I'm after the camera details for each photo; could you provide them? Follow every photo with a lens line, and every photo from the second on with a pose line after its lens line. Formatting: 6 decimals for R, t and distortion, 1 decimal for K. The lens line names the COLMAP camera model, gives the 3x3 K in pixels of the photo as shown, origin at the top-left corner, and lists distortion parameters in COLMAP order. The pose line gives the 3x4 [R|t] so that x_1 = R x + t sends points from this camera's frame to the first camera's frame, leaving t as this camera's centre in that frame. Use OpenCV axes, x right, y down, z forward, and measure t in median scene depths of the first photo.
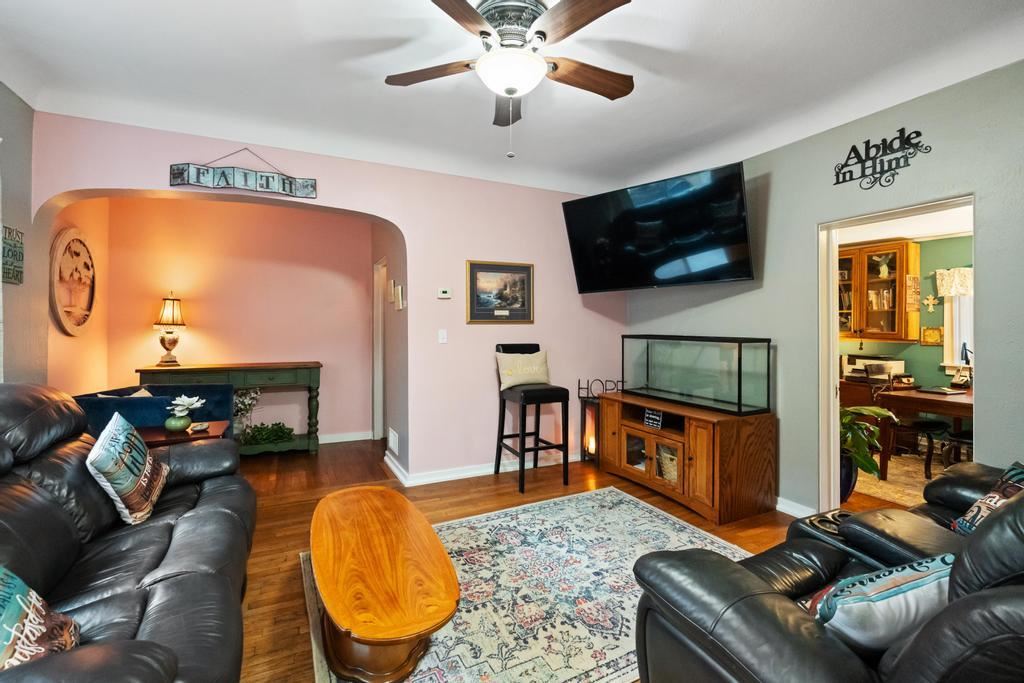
lens RADIAL K [[453.7, 0, 510.9], [0, 453.7, 321.3], [0, 0, 1]] dist [-0.008929, 0.000969]
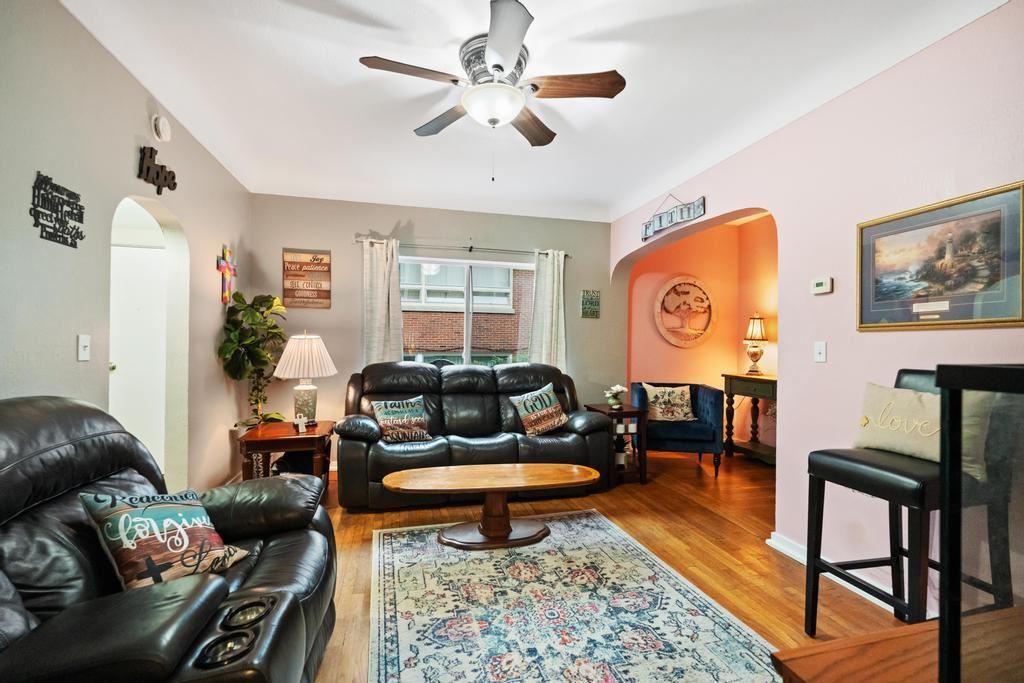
lens RADIAL K [[453.7, 0, 512.8], [0, 453.7, 342.4], [0, 0, 1]] dist [-0.008929, 0.000969]
pose [[-0.215443, -0.006887, -0.976492, 0.792734], [0.000764, 0.999974, -0.007221, 0.032793], [0.976516, -0.002302, -0.215432, 0.946585]]
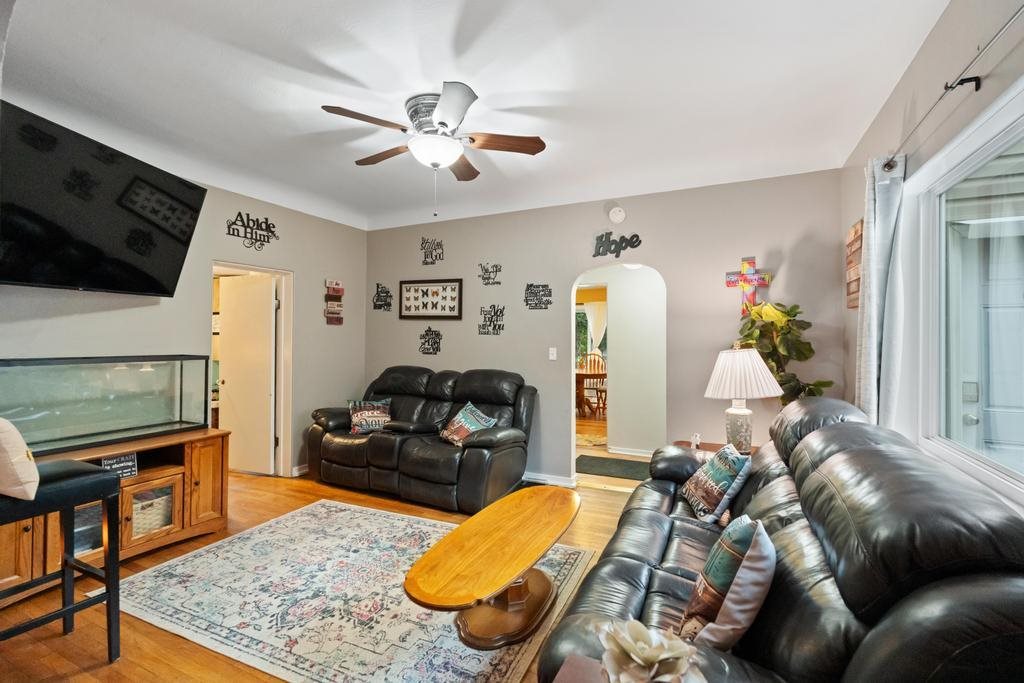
lens RADIAL K [[453.7, 0, 506.8], [0, 453.7, 339.9], [0, 0, 1]] dist [-0.008929, 0.000969]
pose [[-0.606951, -0.010363, 0.794672, -0.841210], [-0.015344, 0.999881, 0.001319, -0.011883], [-0.794591, -0.011393, -0.607038, 1.184513]]
